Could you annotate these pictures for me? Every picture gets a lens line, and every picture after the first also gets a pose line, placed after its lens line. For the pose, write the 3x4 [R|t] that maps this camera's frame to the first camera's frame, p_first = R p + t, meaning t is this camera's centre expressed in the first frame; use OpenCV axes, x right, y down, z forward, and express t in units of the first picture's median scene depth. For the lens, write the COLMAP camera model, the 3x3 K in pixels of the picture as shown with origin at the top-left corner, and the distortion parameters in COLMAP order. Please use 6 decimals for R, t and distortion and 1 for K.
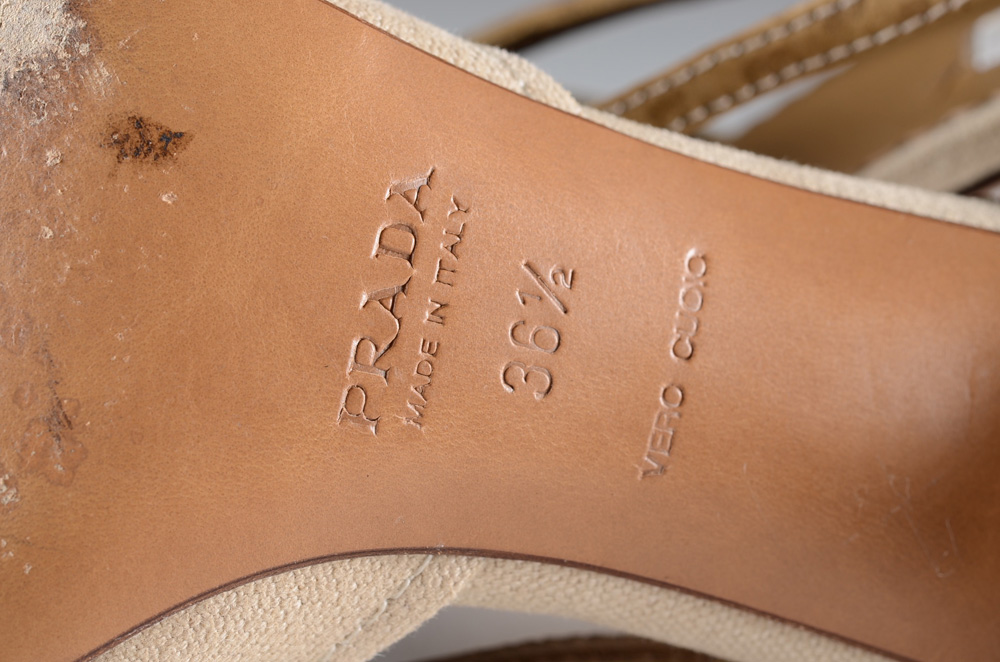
lens RADIAL K [[2611.7, 0, 498.7], [0, 2611.7, 330.2], [0, 0, 1]] dist [-0.111799, 0.000000]
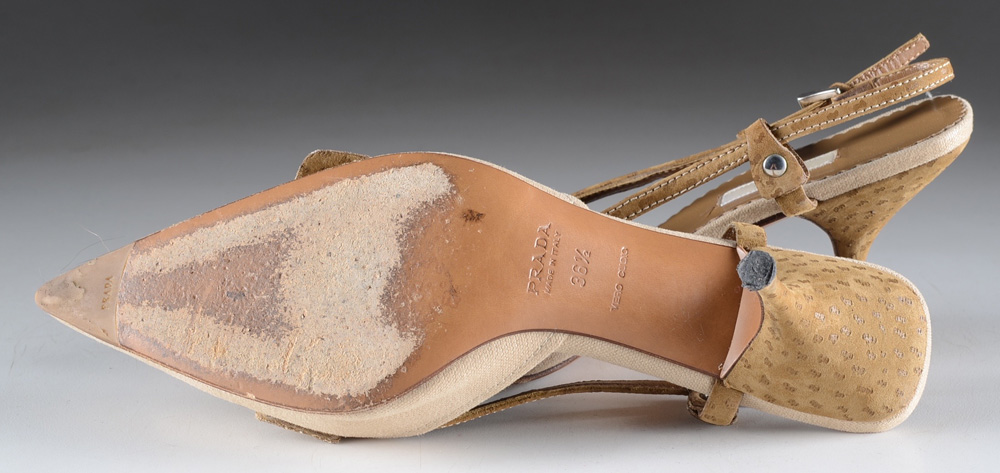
lens RADIAL K [[2429.4, 0, 500.5], [0, 2429.4, 236.6], [0, 0, 1]] dist [-0.168863, 0.000000]
pose [[0.999483, -0.029088, 0.013661, -0.142040], [0.030859, 0.987382, -0.155318, 0.481131], [-0.008970, 0.155660, 0.987770, -2.340404]]
